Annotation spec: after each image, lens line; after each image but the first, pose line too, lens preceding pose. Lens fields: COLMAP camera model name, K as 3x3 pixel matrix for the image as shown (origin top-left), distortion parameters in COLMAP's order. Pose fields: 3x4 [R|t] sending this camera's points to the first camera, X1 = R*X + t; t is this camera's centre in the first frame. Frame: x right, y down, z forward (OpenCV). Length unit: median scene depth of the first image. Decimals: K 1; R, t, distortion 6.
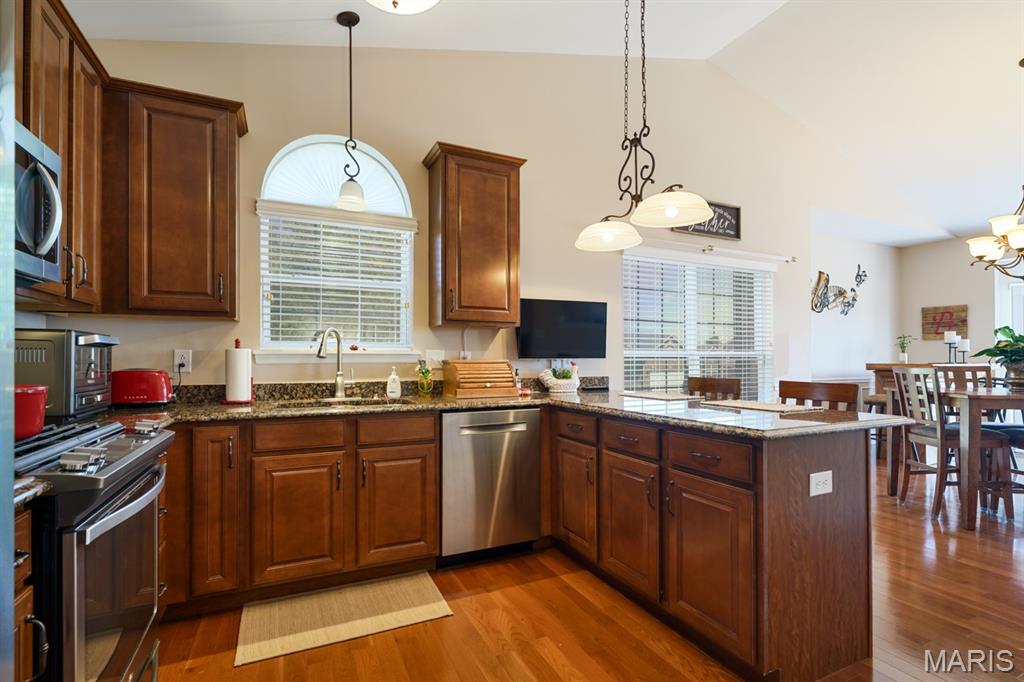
lens RADIAL K [[479.3, 0, 528.1], [0, 479.3, 356.5], [0, 0, 1]] dist [-0.005416, 0.003146]
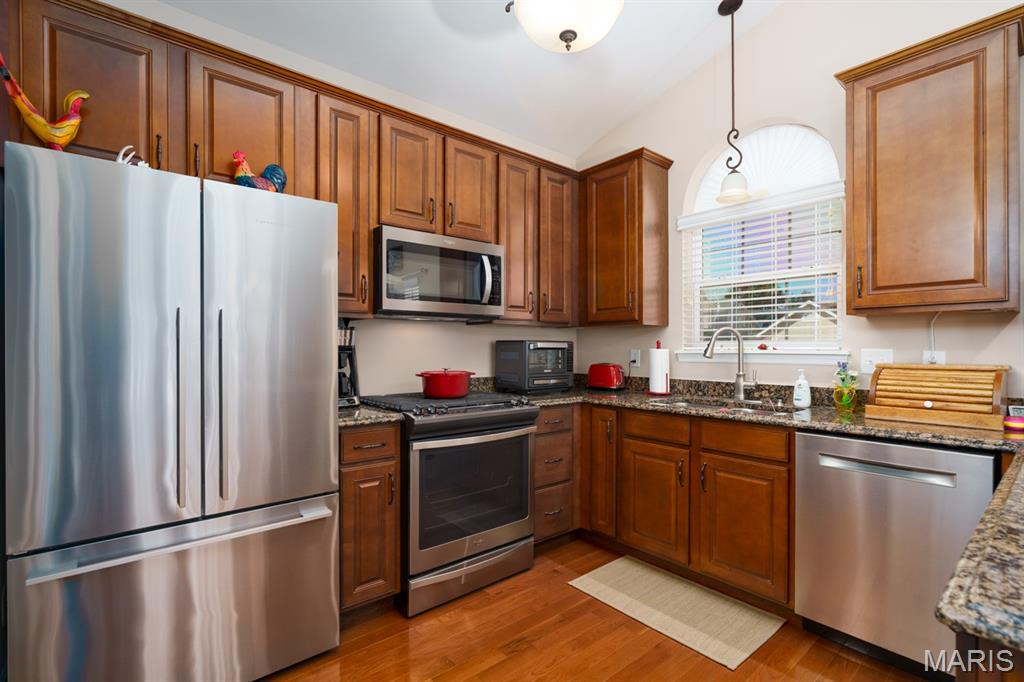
lens RADIAL K [[479.3, 0, 516.0], [0, 479.3, 347.8], [0, 0, 1]] dist [-0.005416, 0.003146]
pose [[0.238103, 0.000602, -0.971240, 0.415372], [0.000866, 0.999999, 0.000832, -0.017635], [0.971239, -0.001039, 0.238103, 0.321642]]
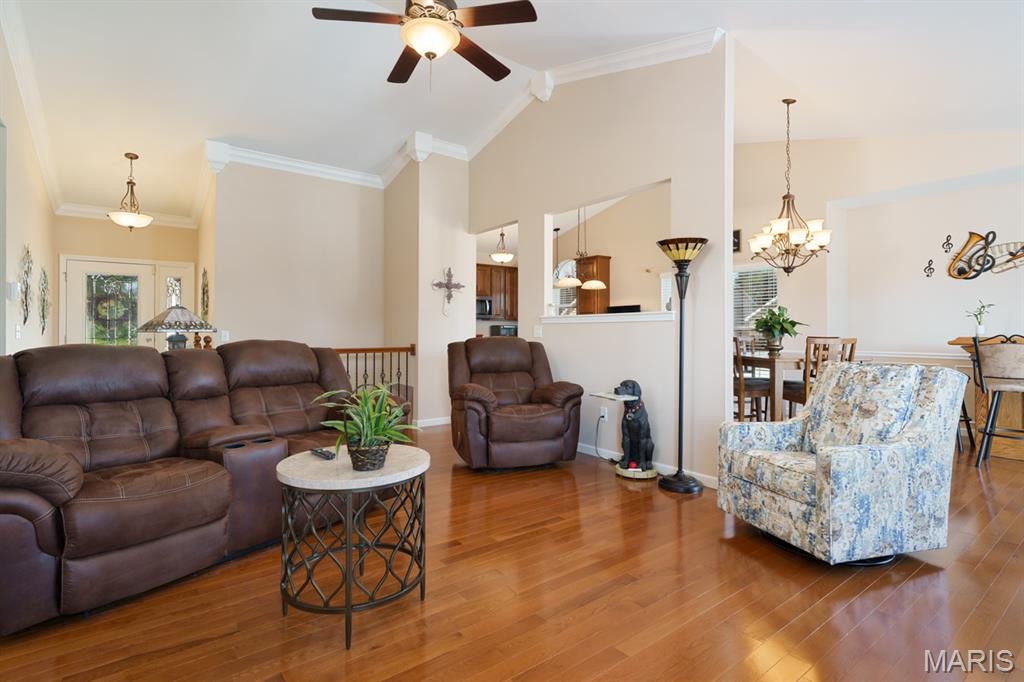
lens RADIAL K [[479.3, 0, 523.8], [0, 479.3, 327.9], [0, 0, 1]] dist [-0.005416, 0.003146]
pose [[0.207819, -0.005783, -0.978150, 2.656760], [-0.000744, 0.999981, -0.006070, 0.004163], [0.978167, 0.001989, 0.207811, 0.061964]]
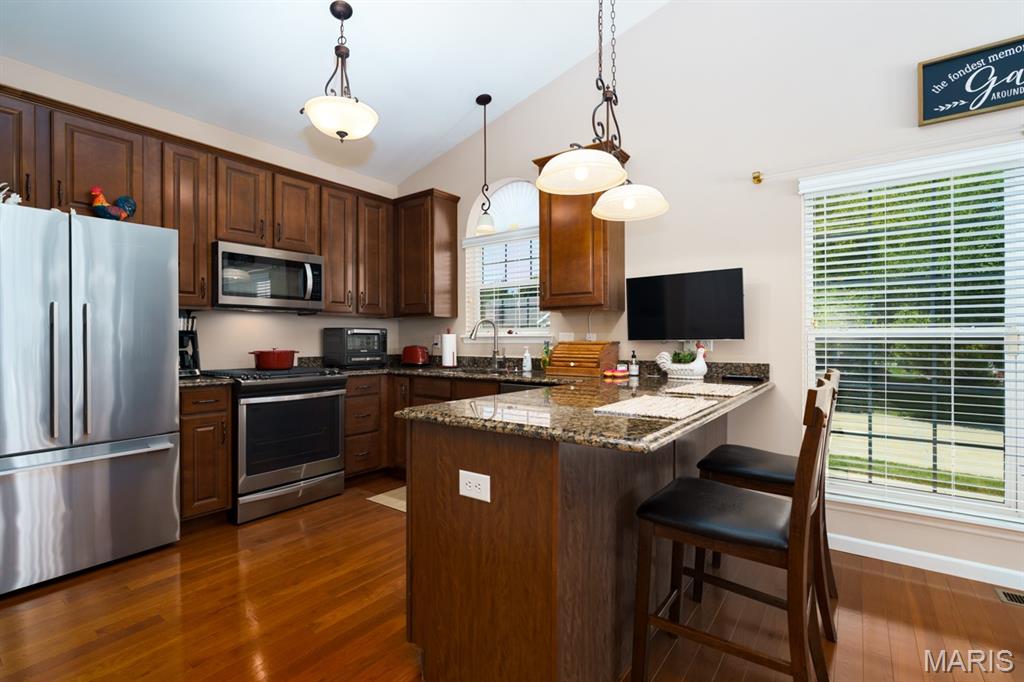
lens RADIAL K [[479.3, 0, 517.0], [0, 479.3, 337.7], [0, 0, 1]] dist [-0.005416, 0.003146]
pose [[0.455671, -0.003090, -0.890143, 0.846088], [0.003855, 0.999991, -0.001499, -0.000480], [0.890140, -0.002748, 0.455679, 0.402501]]
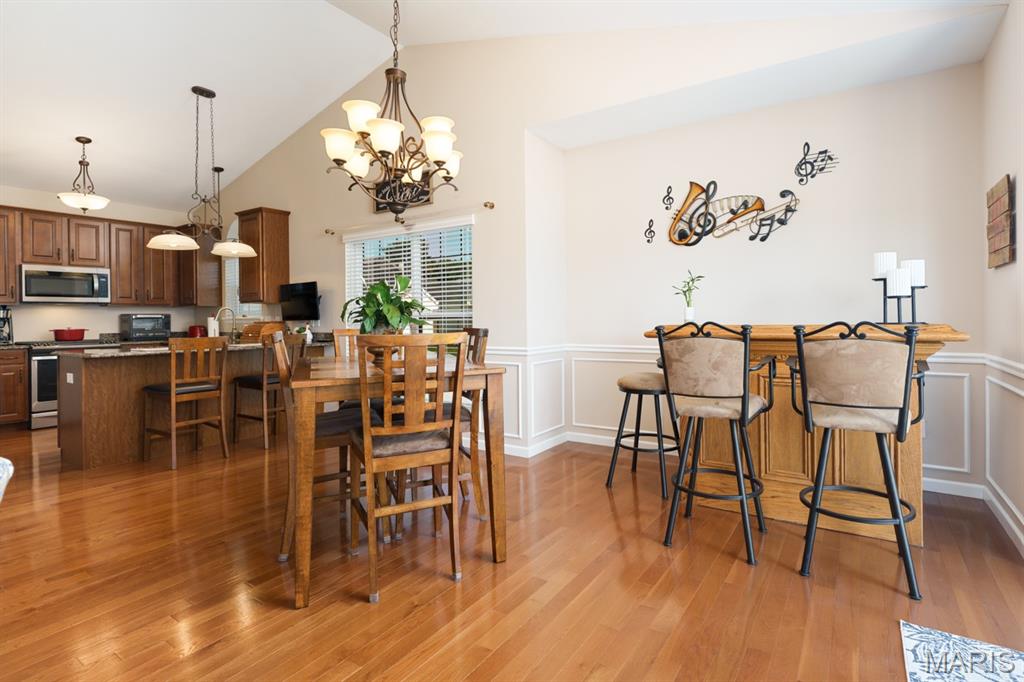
lens RADIAL K [[479.3, 0, 543.9], [0, 479.3, 320.2], [0, 0, 1]] dist [-0.005416, 0.003146]
pose [[0.530176, -0.001510, -0.847886, 2.167737], [0.012652, 0.999901, 0.006130, 0.003860], [0.847793, -0.013978, 0.530142, 1.007869]]
